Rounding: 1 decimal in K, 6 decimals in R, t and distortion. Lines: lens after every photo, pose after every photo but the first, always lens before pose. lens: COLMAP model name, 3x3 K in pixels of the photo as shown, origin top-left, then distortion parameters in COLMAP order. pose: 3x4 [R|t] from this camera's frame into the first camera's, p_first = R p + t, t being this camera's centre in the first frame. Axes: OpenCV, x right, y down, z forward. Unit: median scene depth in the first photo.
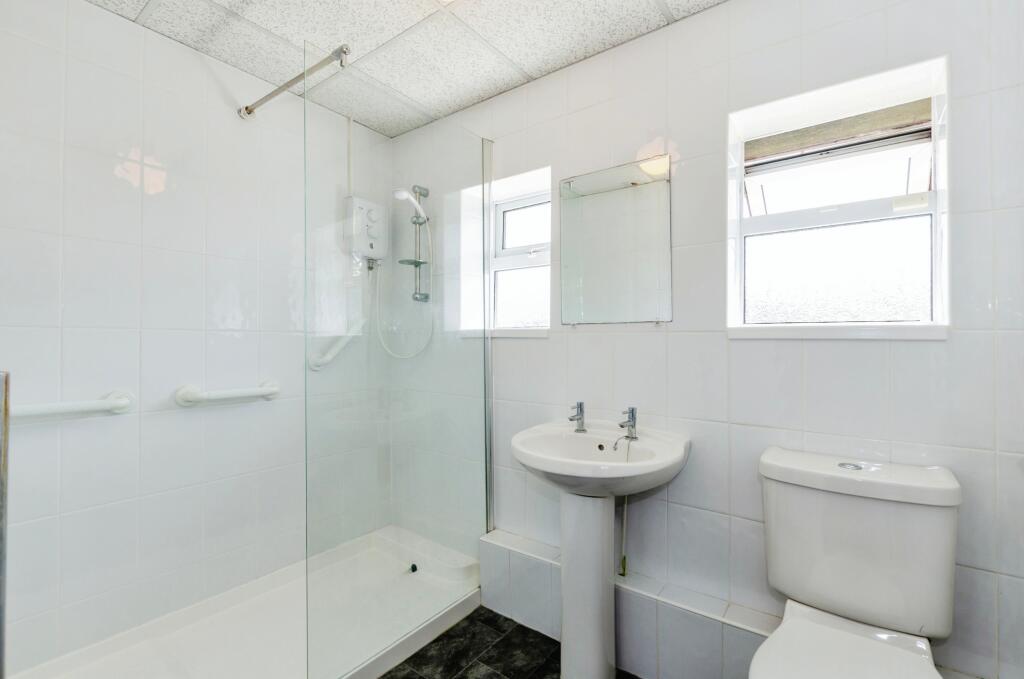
lens RADIAL K [[445.9, 0, 511.2], [0, 445.9, 343.5], [0, 0, 1]] dist [0.001682, -0.000770]
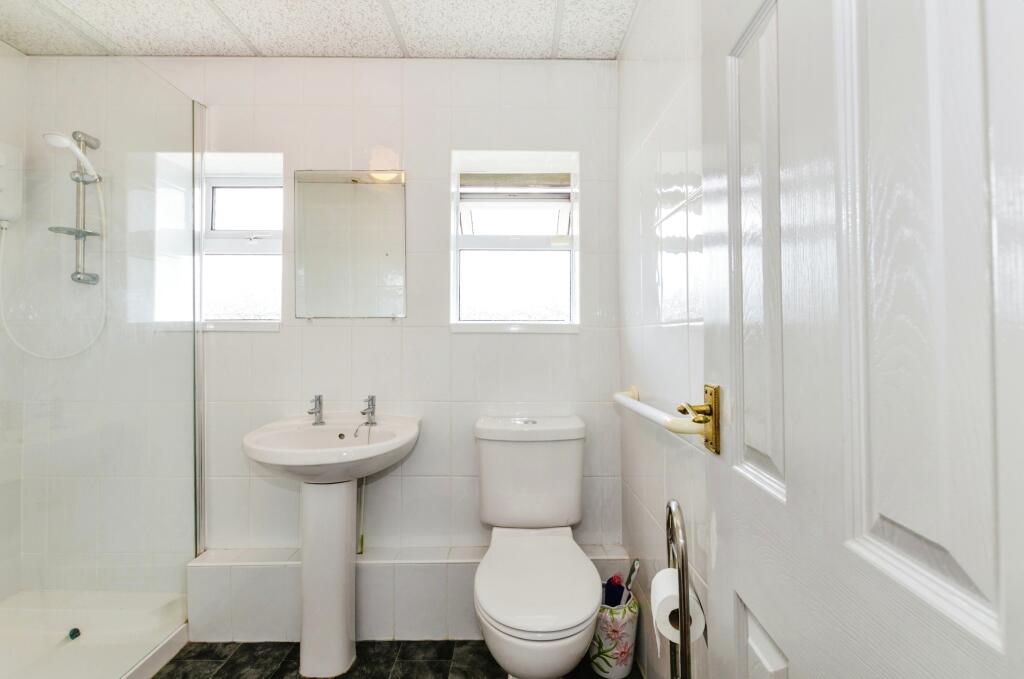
lens RADIAL K [[444.4, 0, 514.6], [0, 444.4, 348.8], [0, 0, 1]] dist [0.000962, 0.000026]
pose [[0.798732, -0.020138, 0.601350, -0.089063], [0.005244, 0.999635, 0.026511, 0.001751], [-0.601664, -0.018022, 0.798546, -0.068474]]
